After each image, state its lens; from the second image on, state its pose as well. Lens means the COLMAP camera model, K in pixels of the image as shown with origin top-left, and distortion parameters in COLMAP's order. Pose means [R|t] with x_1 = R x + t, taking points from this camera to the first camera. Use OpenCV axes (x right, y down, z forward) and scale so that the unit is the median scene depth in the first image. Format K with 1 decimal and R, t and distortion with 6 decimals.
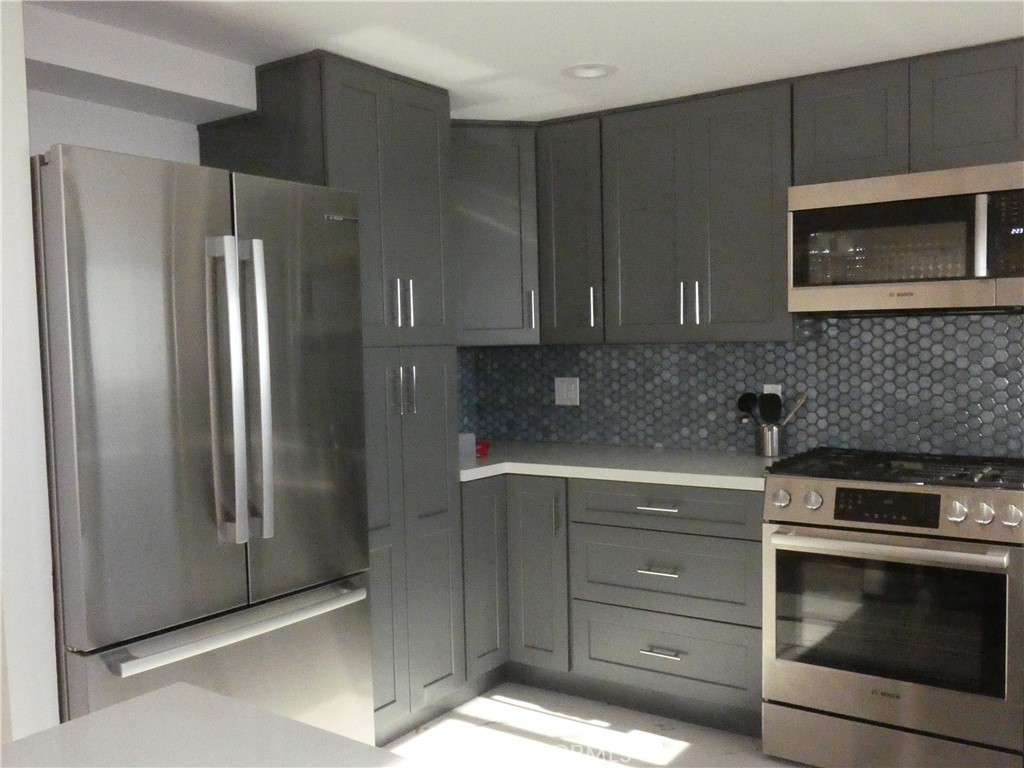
lens RADIAL K [[920.8, 0, 521.1], [0, 920.8, 378.2], [0, 0, 1]] dist [-0.022995, 0.008344]
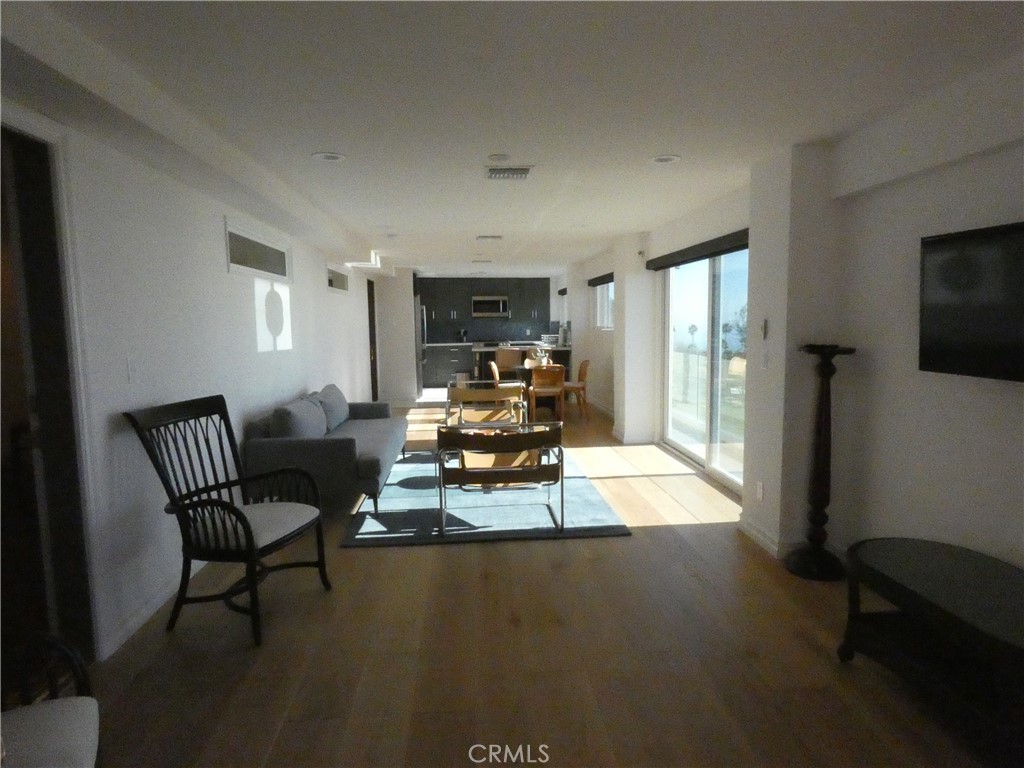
lens RADIAL K [[612.6, 0, 515.2], [0, 612.6, 381.1], [0, 0, 1]] dist [-0.003293, -0.000111]
pose [[0.774334, -0.051208, 0.630701, -2.017812], [0.021131, 0.998257, 0.055108, 0.134041], [-0.632424, -0.029344, 0.774066, -2.283083]]
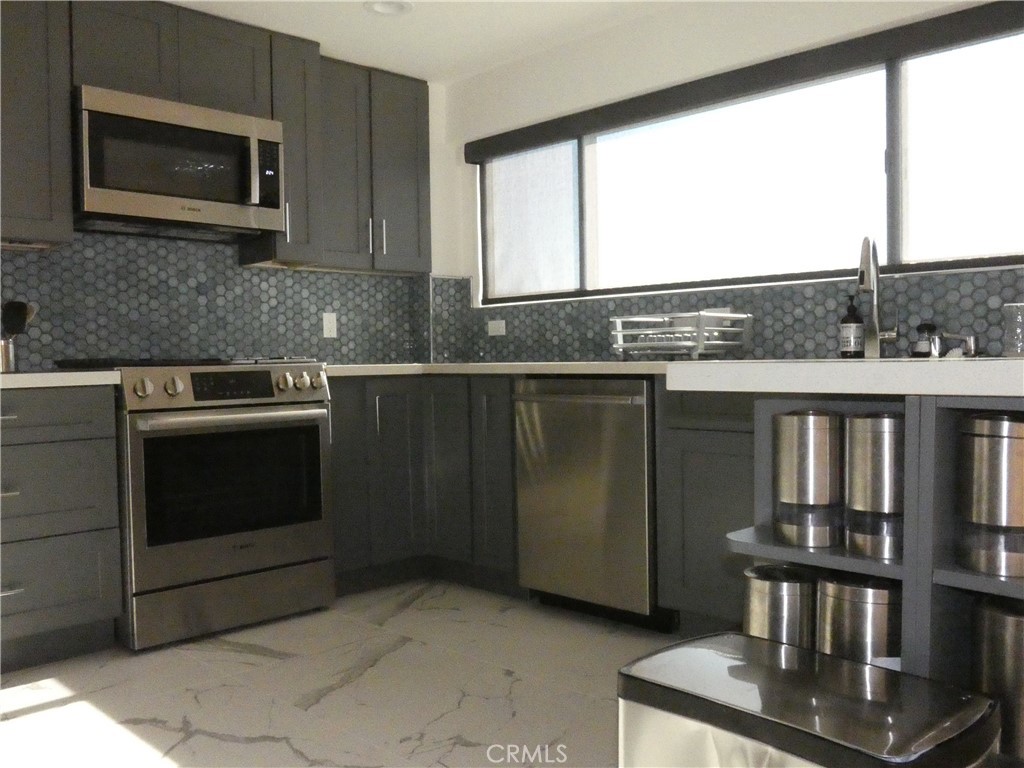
lens RADIAL K [[920.8, 0, 519.8], [0, 920.8, 382.0], [0, 0, 1]] dist [-0.022995, 0.008344]
pose [[0.174340, -0.007634, 0.984656, -0.572818], [0.053813, 0.998549, -0.001786, 0.132248], [-0.983214, 0.053299, 0.174498, 0.367341]]
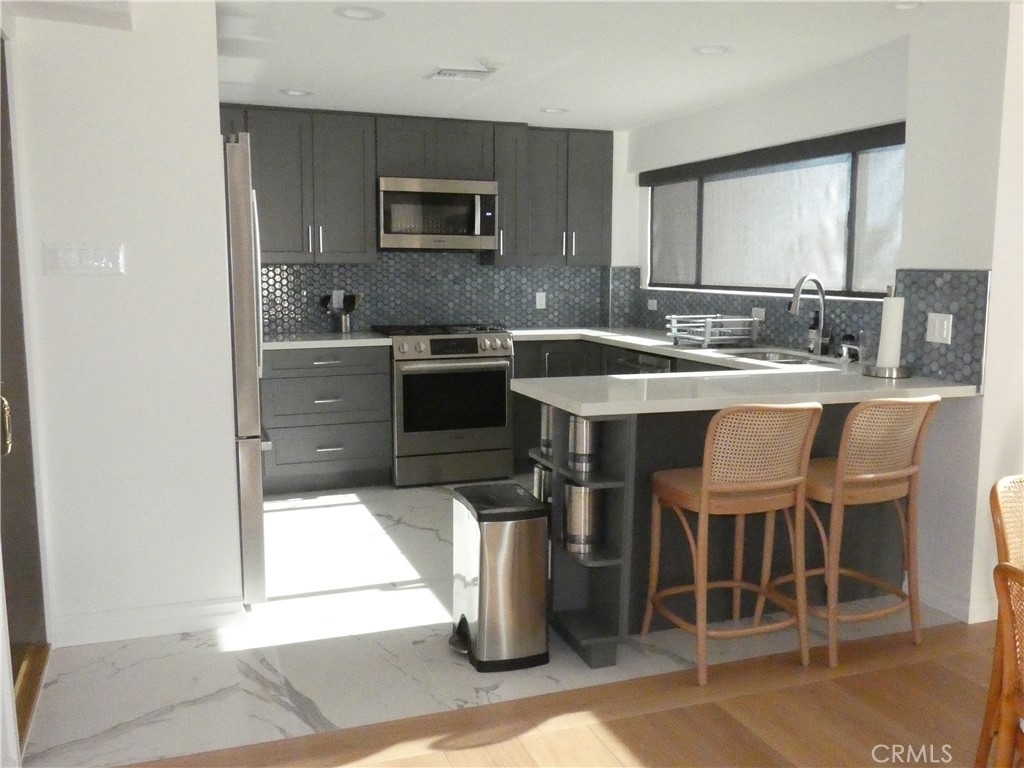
lens RADIAL K [[920.8, 0, 514.2], [0, 920.8, 379.0], [0, 0, 1]] dist [-0.022995, 0.008344]
pose [[0.568454, -0.080283, 0.818789, -1.013380], [0.020001, 0.996282, 0.083800, 0.036775], [-0.822472, -0.031260, 0.567946, -0.232385]]
